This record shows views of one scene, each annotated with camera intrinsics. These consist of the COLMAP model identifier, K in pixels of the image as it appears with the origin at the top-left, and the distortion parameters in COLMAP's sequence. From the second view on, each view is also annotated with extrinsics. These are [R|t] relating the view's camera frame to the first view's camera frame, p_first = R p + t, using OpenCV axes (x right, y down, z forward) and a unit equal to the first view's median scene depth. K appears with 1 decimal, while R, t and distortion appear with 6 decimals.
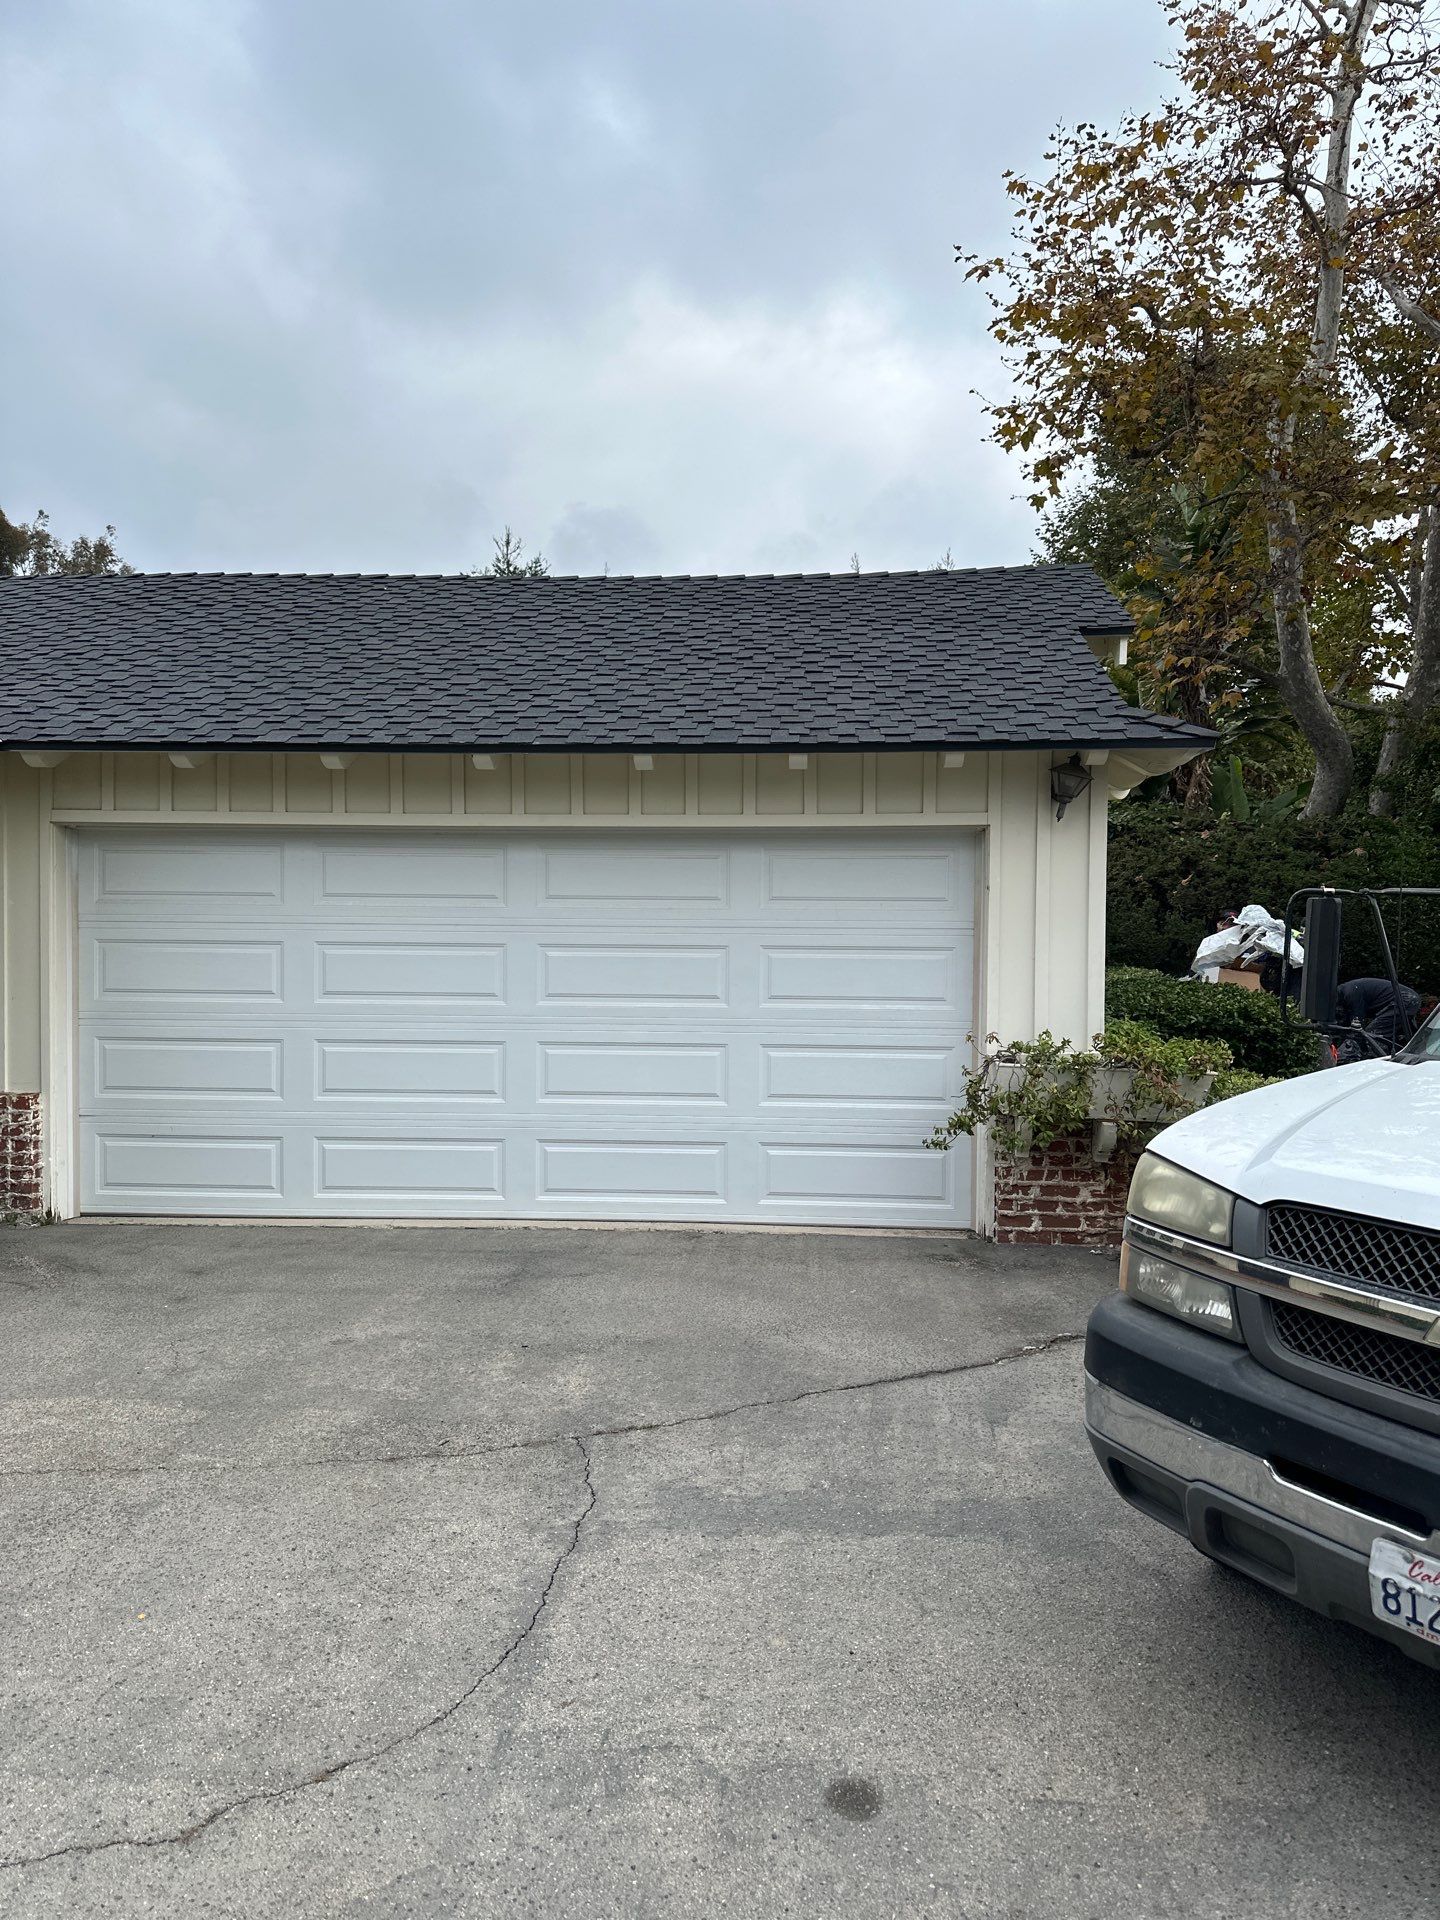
lens RADIAL K [[1365.4, 0, 720.0], [0, 1365.4, 960.0], [0, 0, 1]] dist [0.077666, -0.058467]
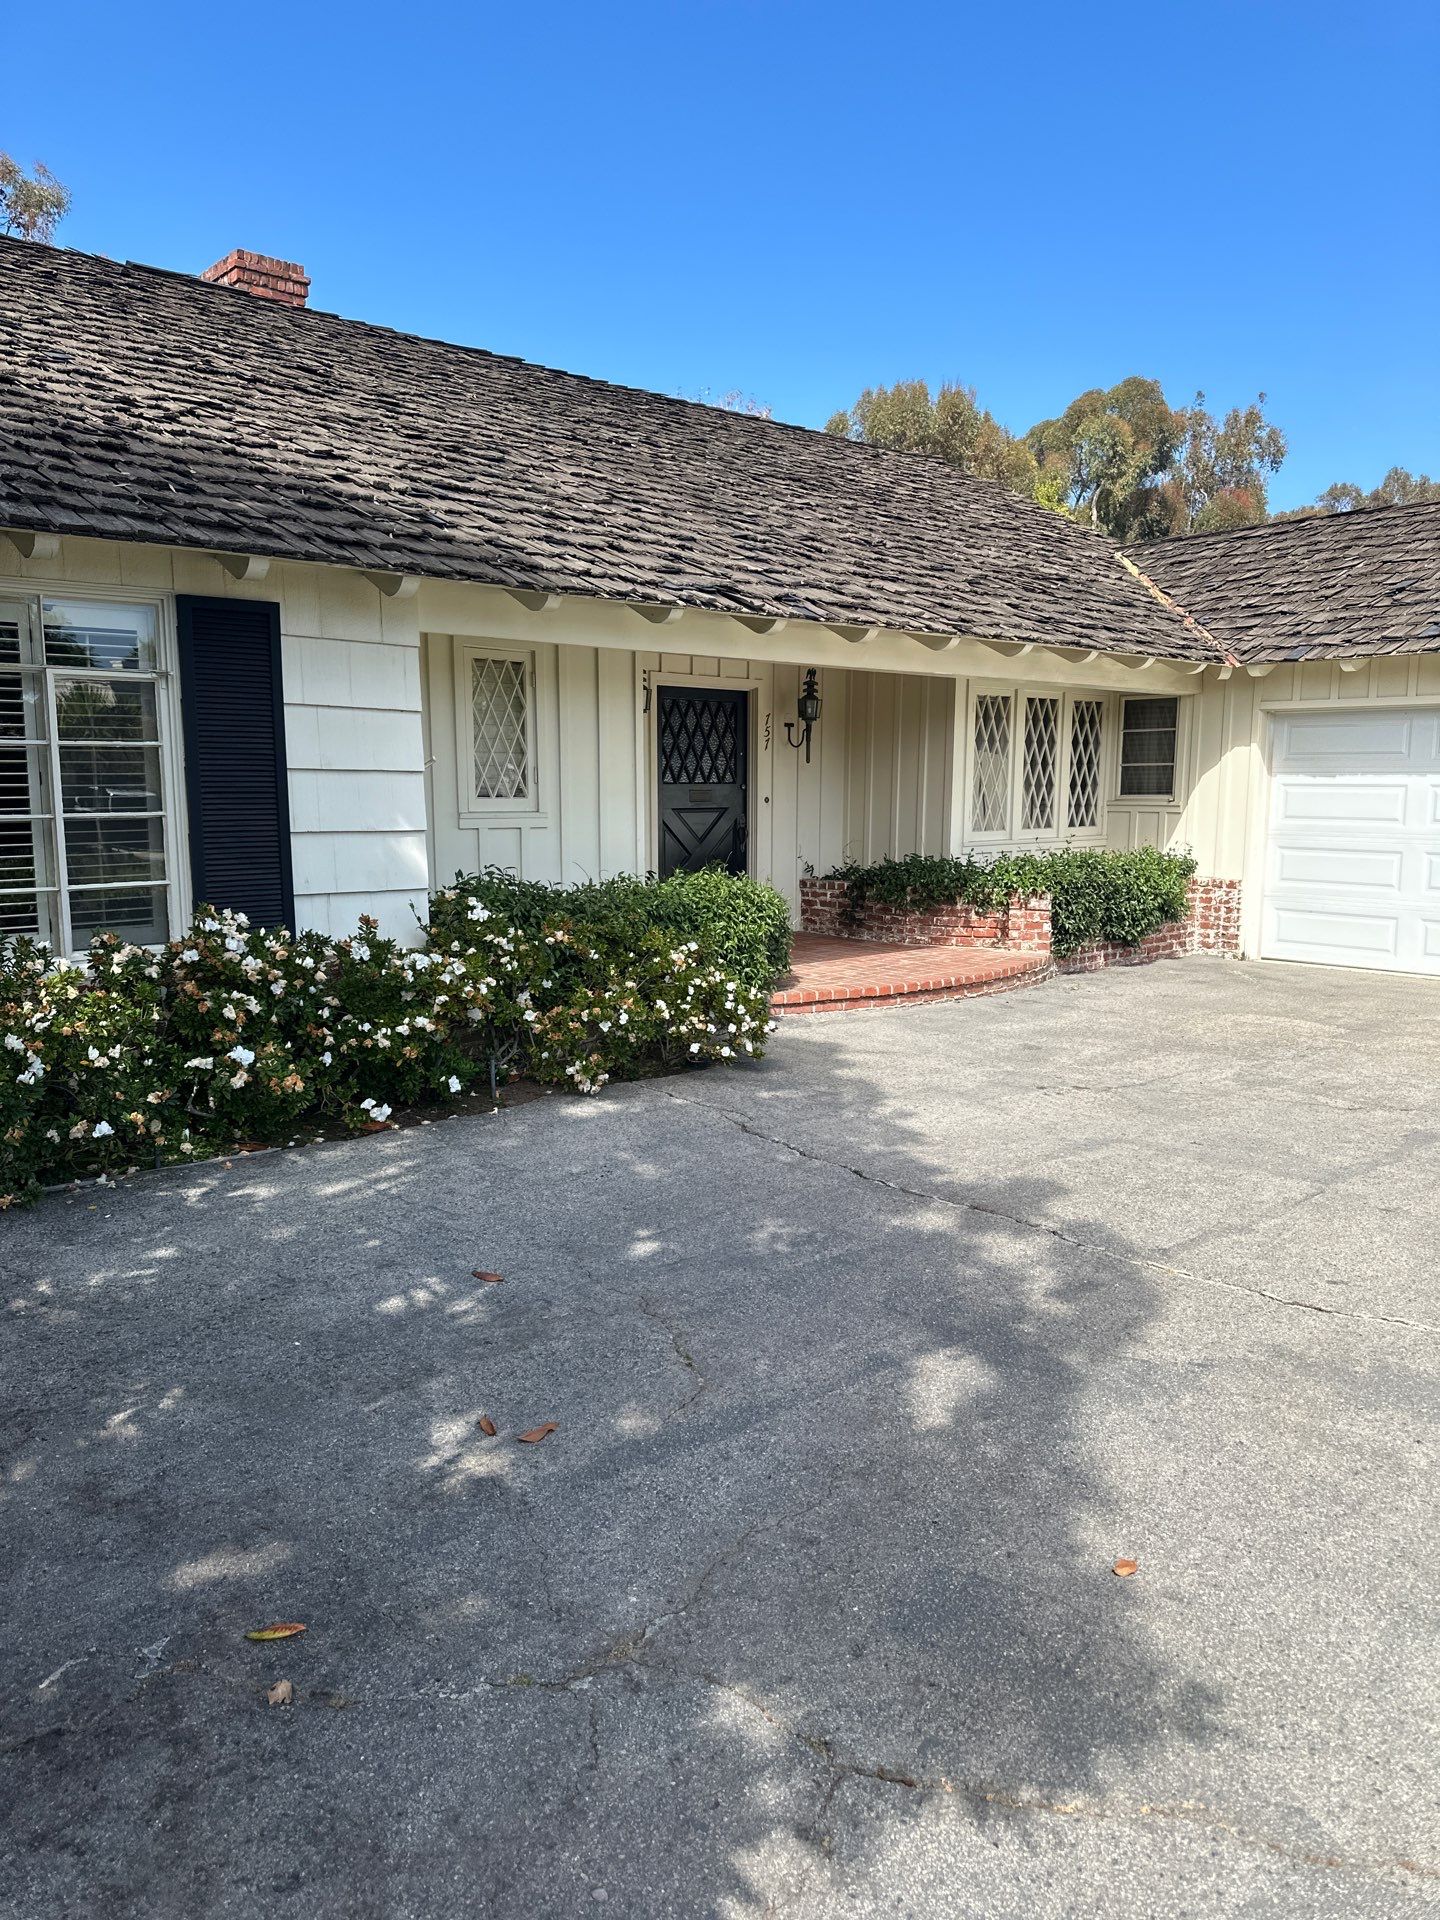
lens RADIAL K [[1338.5, 0, 727.5], [0, 1338.5, 957.9], [0, 0, 1]] dist [0.166384, -0.296109]
pose [[0.722363, 0.082821, -0.686536, 0.336349], [-0.008453, 0.993785, 0.110991, 0.029537], [0.691462, -0.074373, 0.718574, -1.083859]]
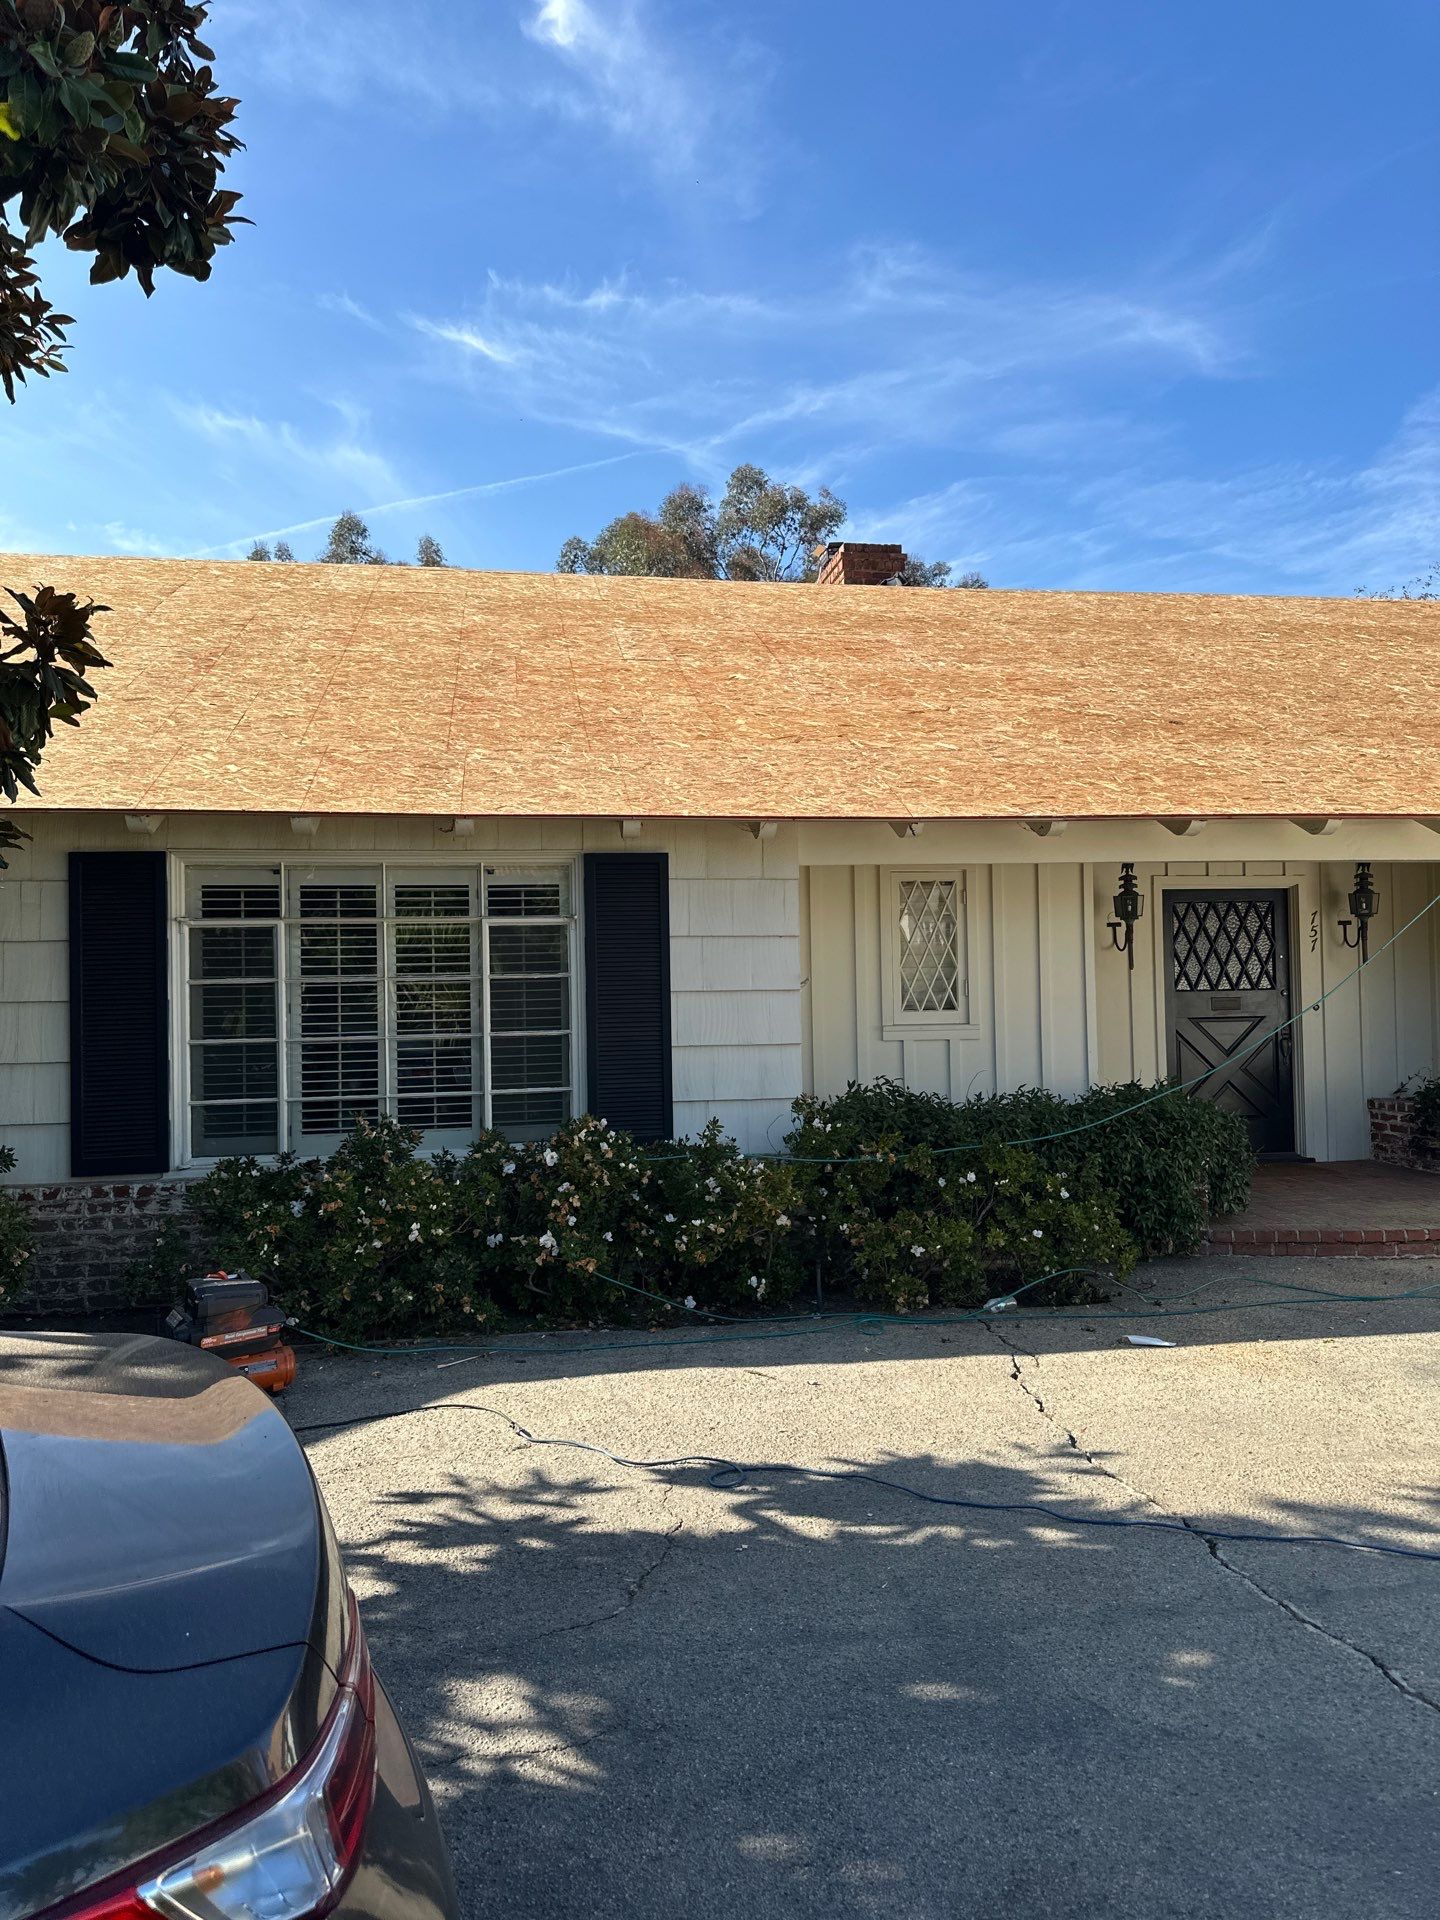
lens RADIAL K [[1338.5, 0, 727.5], [0, 1338.5, 957.9], [0, 0, 1]] dist [0.166384, -0.296109]
pose [[0.241654, -0.037290, -0.969646, 0.643014], [0.002003, 0.999278, -0.037930, 0.013740], [0.970360, 0.007223, 0.241554, -0.625372]]
